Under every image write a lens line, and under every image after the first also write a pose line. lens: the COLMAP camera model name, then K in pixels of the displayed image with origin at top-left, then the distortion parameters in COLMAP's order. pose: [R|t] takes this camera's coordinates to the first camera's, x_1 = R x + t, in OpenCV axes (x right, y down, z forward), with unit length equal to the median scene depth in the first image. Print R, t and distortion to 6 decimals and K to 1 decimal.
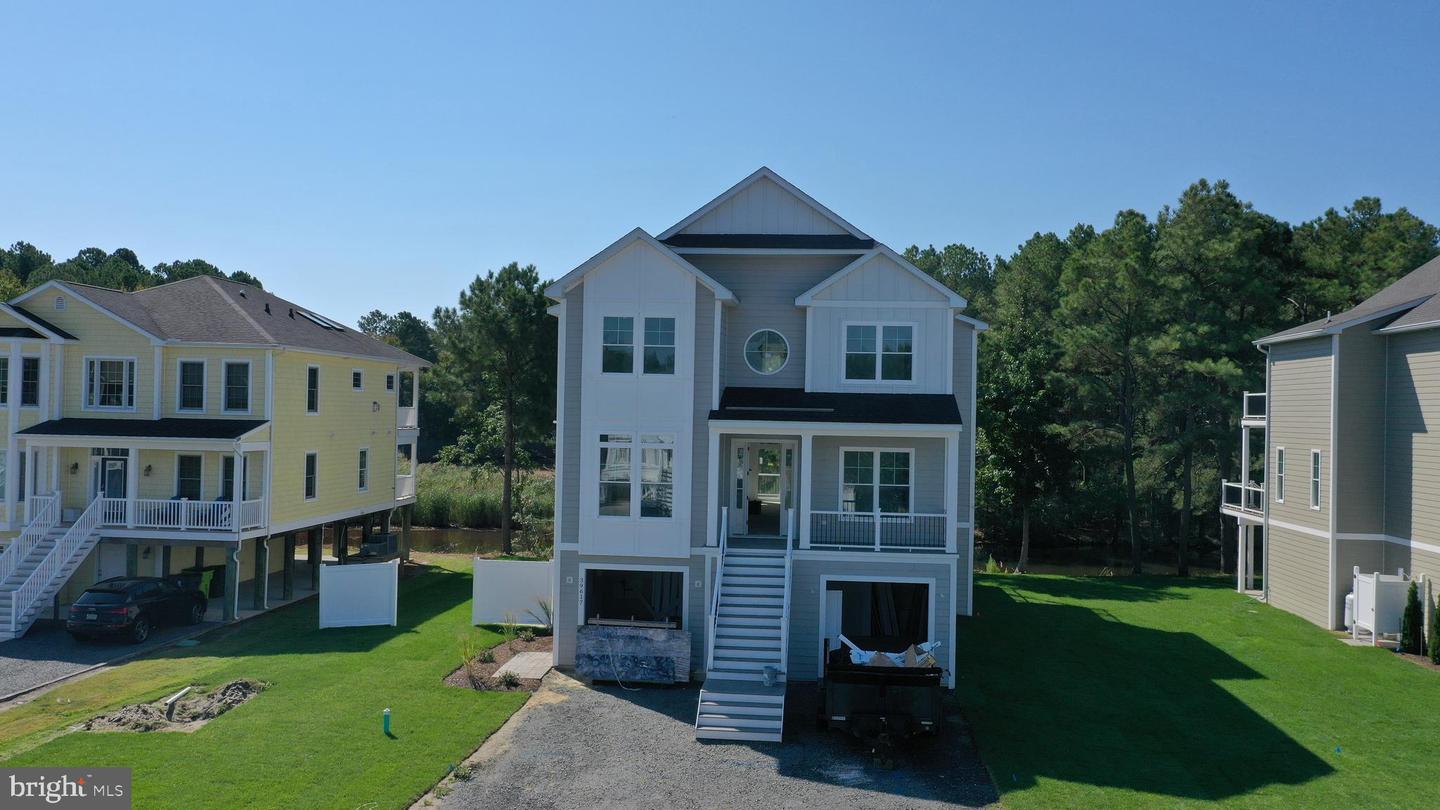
lens RADIAL K [[1147.7, 0, 716.4], [0, 1147.7, 395.1], [0, 0, 1]] dist [0.008922, 0.003069]
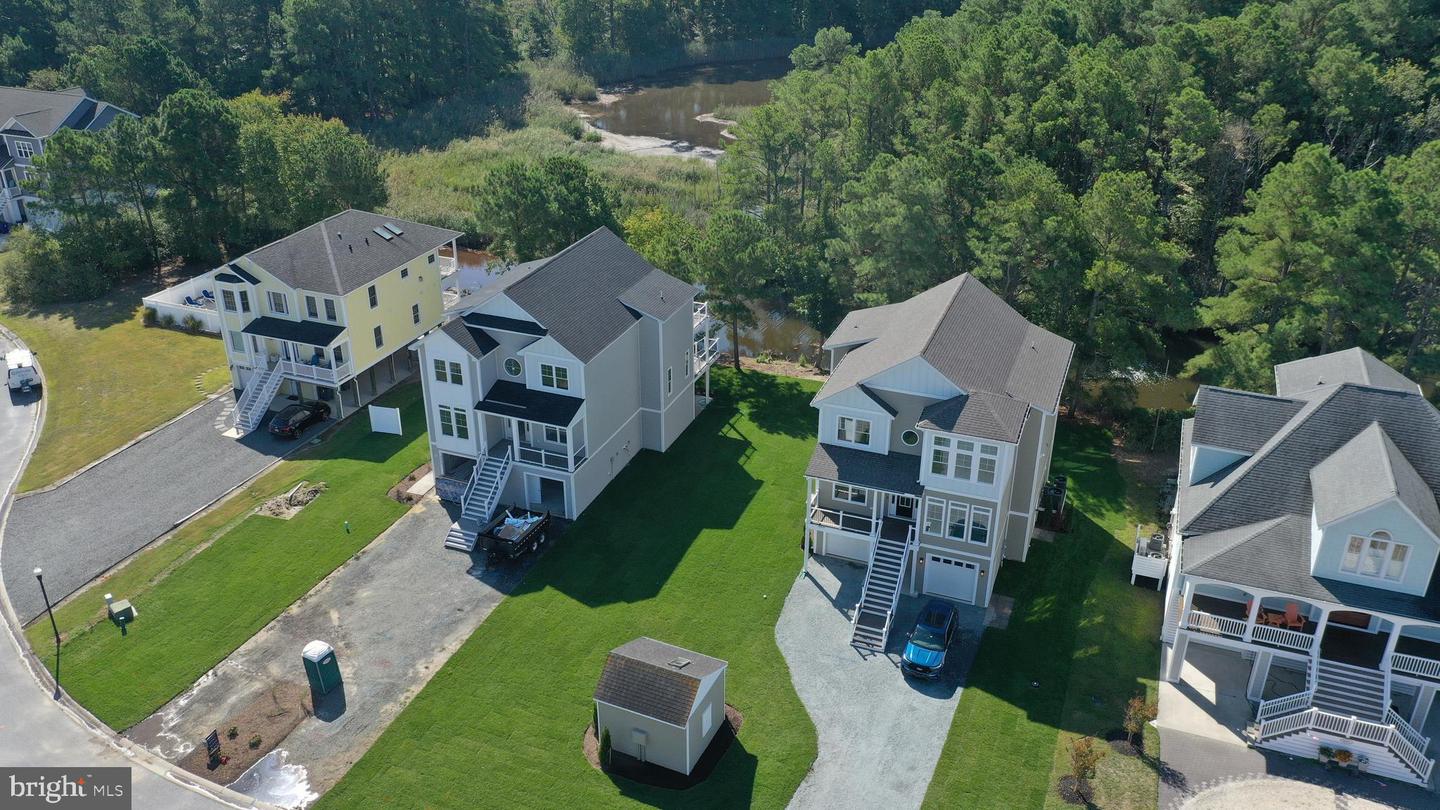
lens RADIAL K [[1144.0, 0, 713.4], [0, 1144.0, 400.9], [0, 0, 1]] dist [0.010208, -0.000762]
pose [[0.960809, 0.105662, -0.256286, 0.867975], [0.021296, 0.893644, 0.448271, -0.844157], [0.276393, -0.436161, 0.856371, -0.712874]]
